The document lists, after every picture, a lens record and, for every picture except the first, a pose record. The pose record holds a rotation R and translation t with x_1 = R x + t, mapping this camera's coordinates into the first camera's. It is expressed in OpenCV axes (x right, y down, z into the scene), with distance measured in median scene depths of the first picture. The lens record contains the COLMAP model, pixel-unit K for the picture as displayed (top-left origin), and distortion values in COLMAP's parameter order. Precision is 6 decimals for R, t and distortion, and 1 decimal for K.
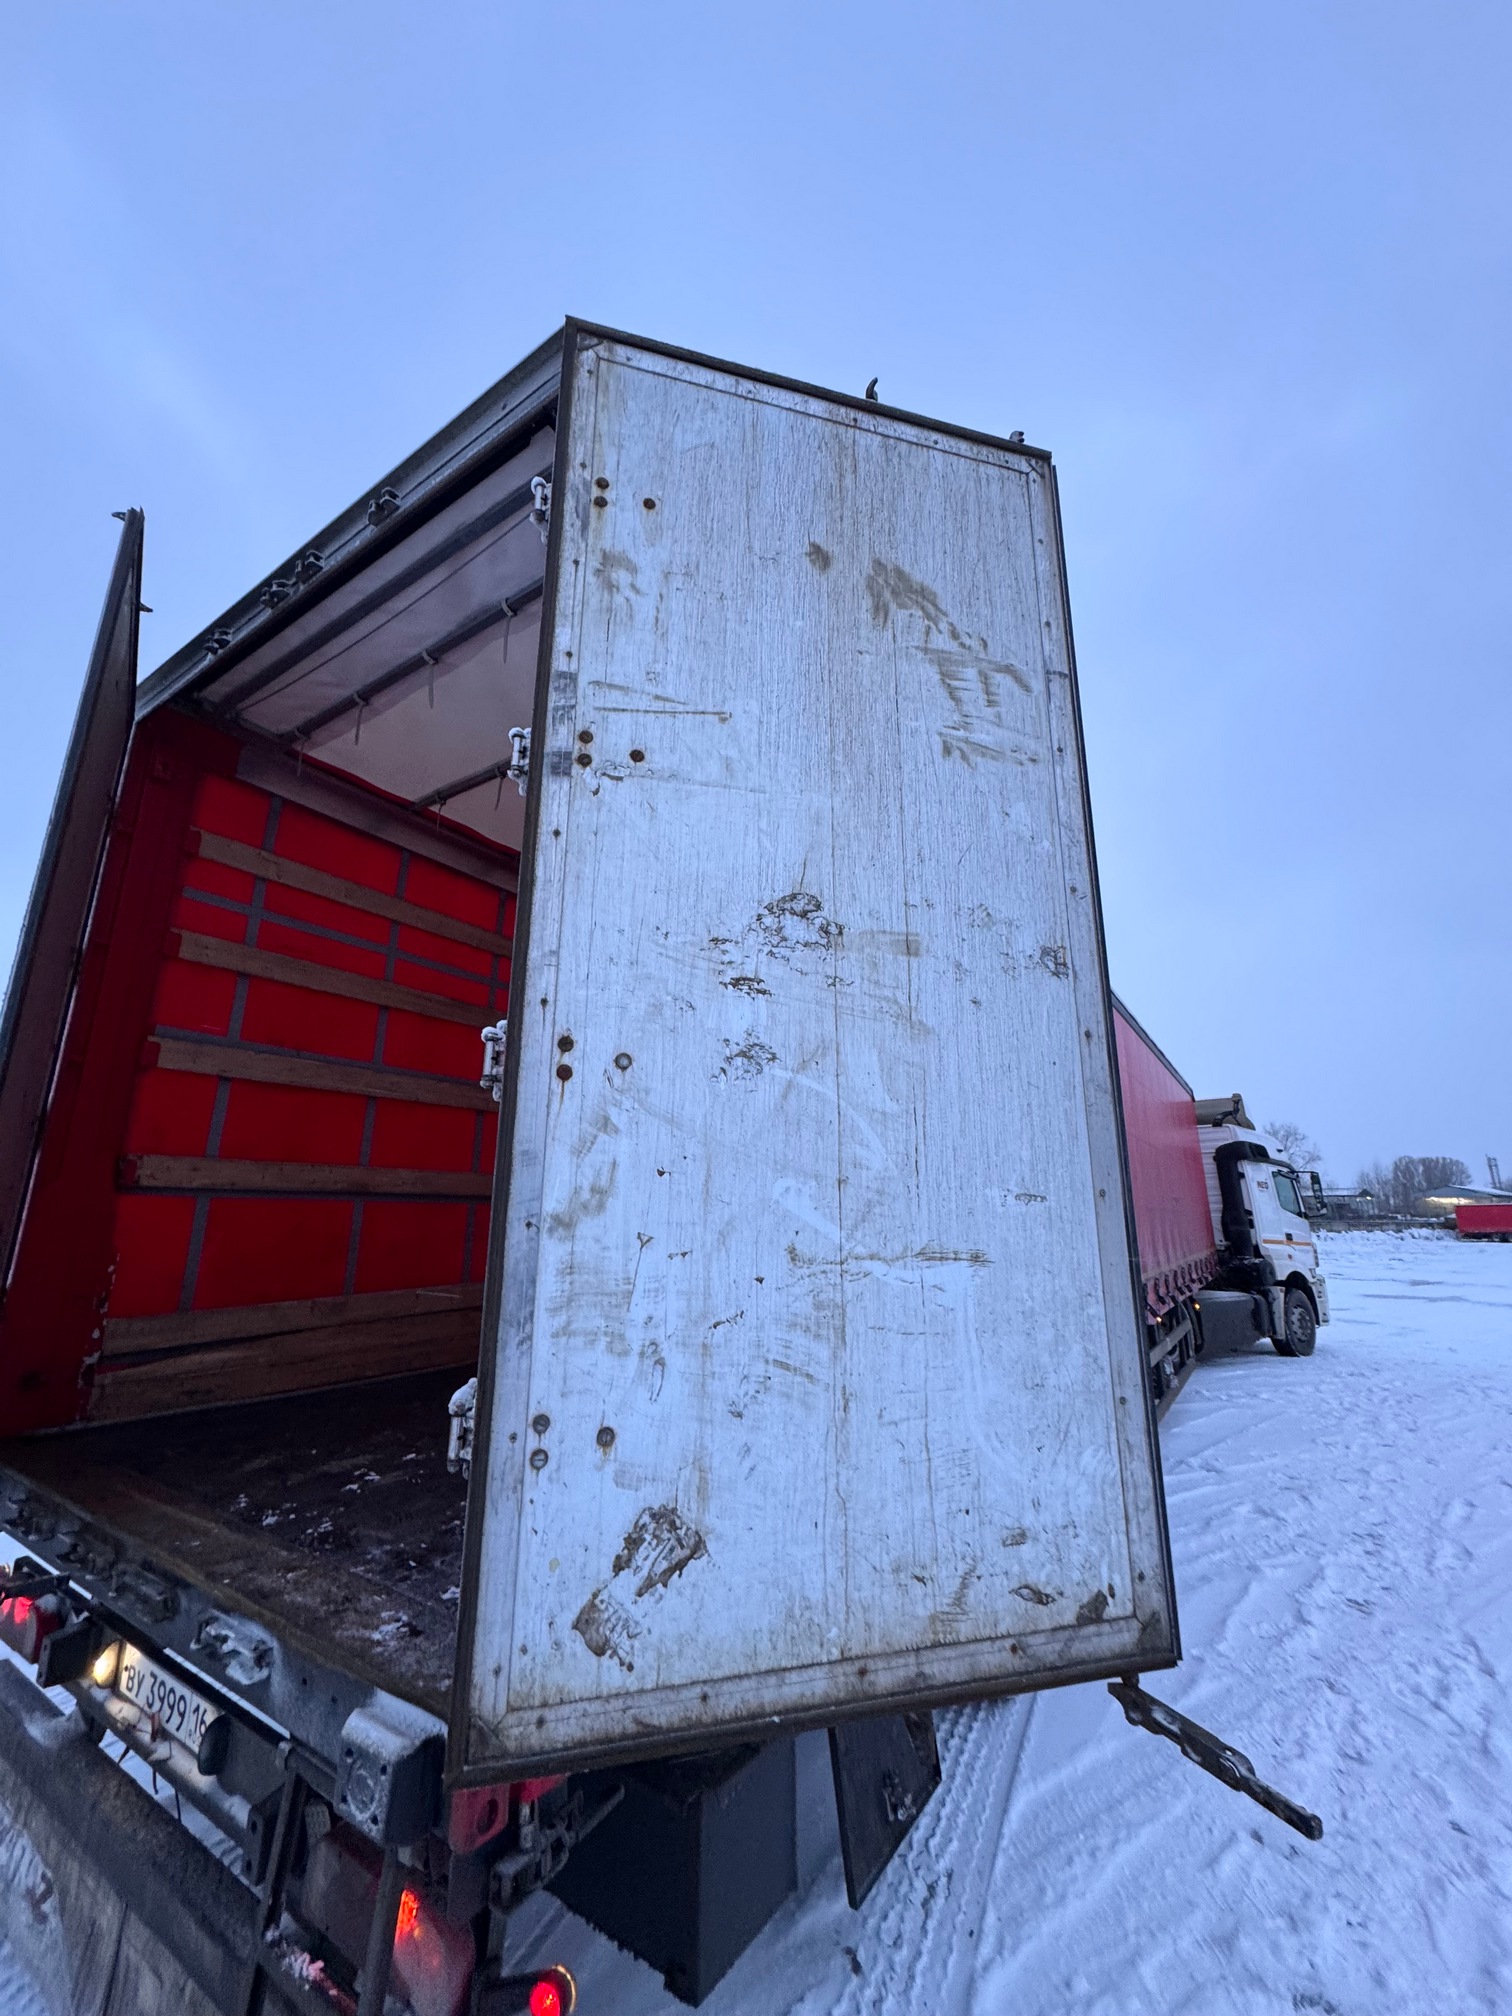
lens RADIAL K [[798.6, 0, 757.1], [0, 798.6, 998.9], [0, 0, 1]] dist [-0.001731, -0.000972]
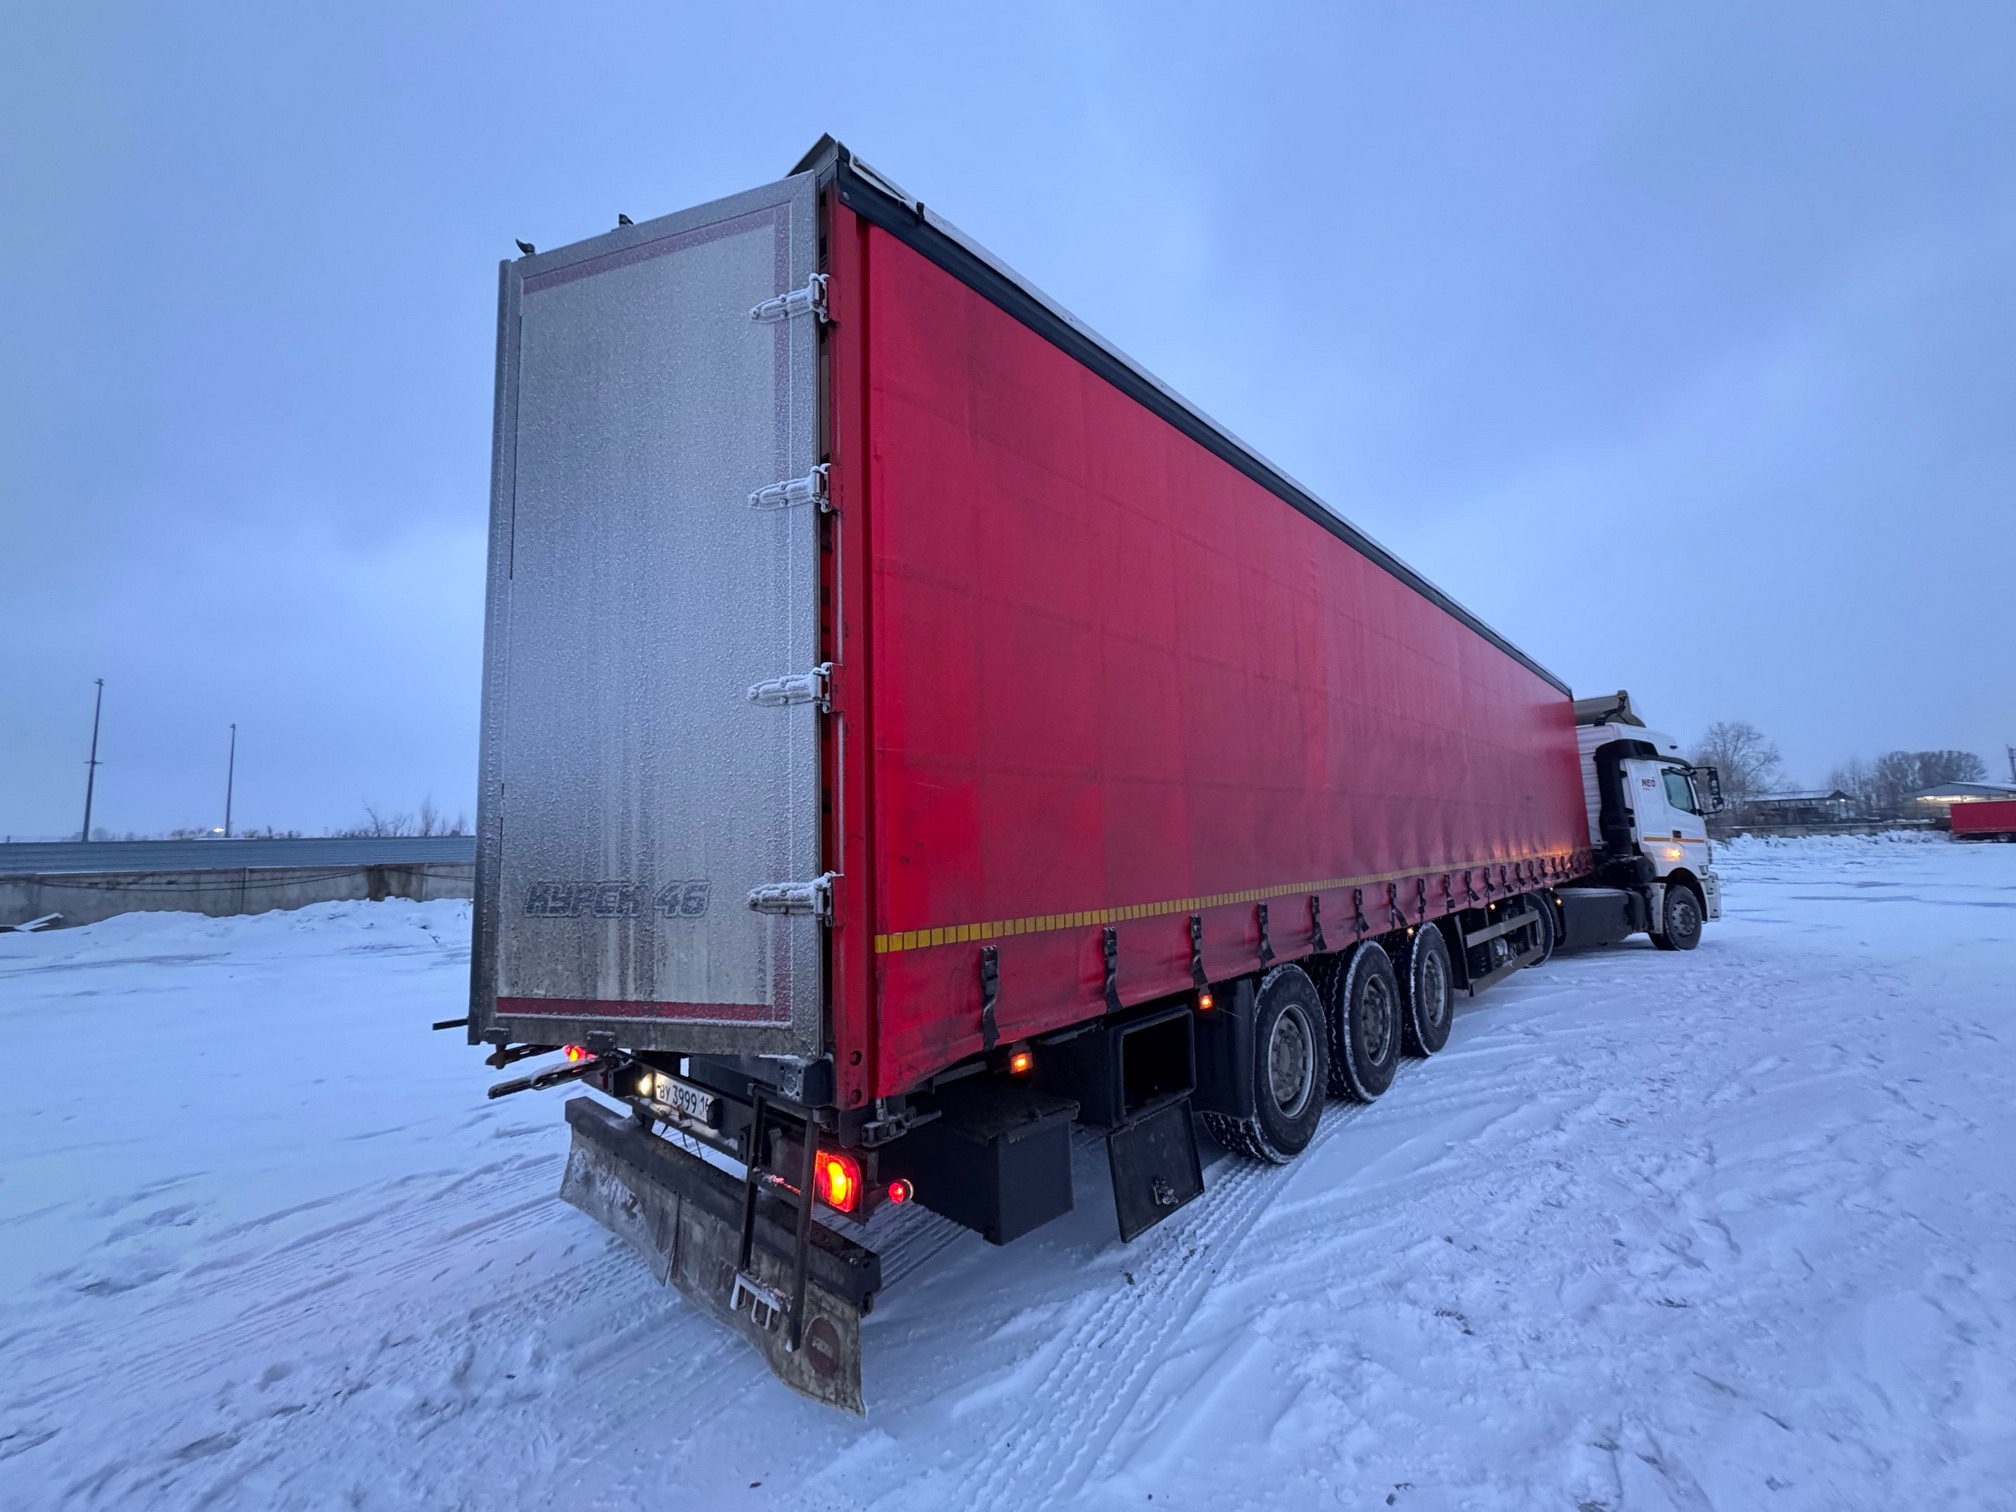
lens RADIAL K [[798.6, 0, 1008.0], [0, 798.6, 756.0], [0, 0, 1]] dist [-0.001731, -0.000972]
pose [[0.984964, -0.052704, -0.164525, 0.123498], [0.077178, 0.986254, 0.146104, 0.001872], [0.154563, -0.156605, 0.975492, -0.218579]]
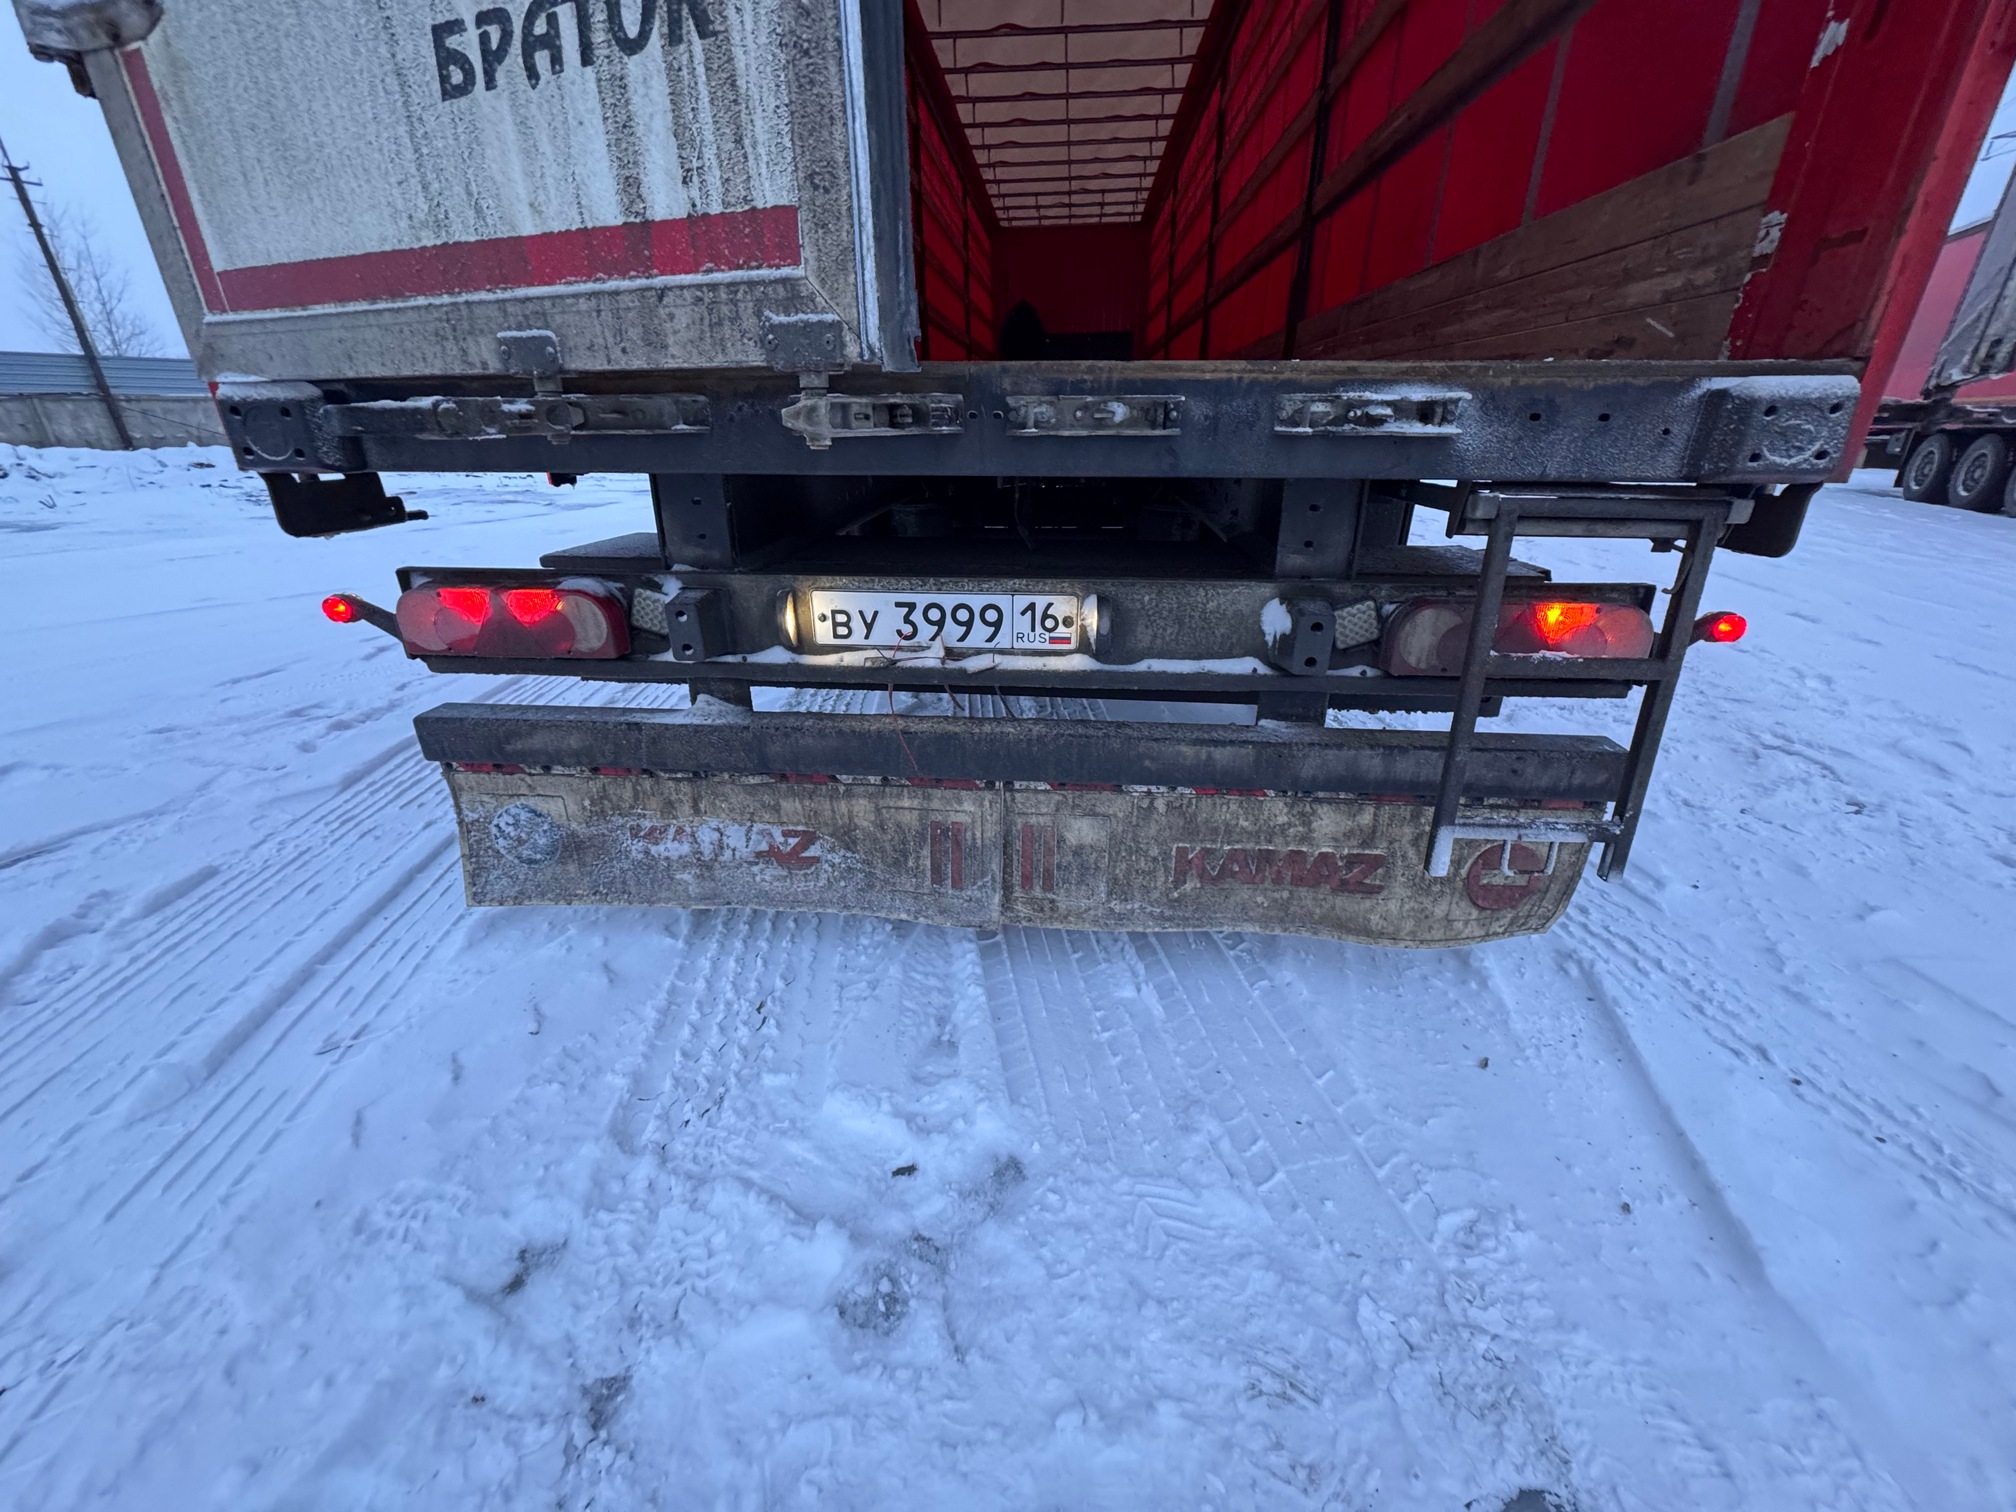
lens RADIAL K [[798.6, 0, 1008.0], [0, 798.6, 756.0], [0, 0, 1]] dist [-0.001731, -0.000972]
pose [[0.872187, -0.193645, 0.449213, -0.612412], [-0.121113, 0.804236, 0.581838, 0.299999], [-0.473943, -0.561877, 0.677991, 0.208310]]
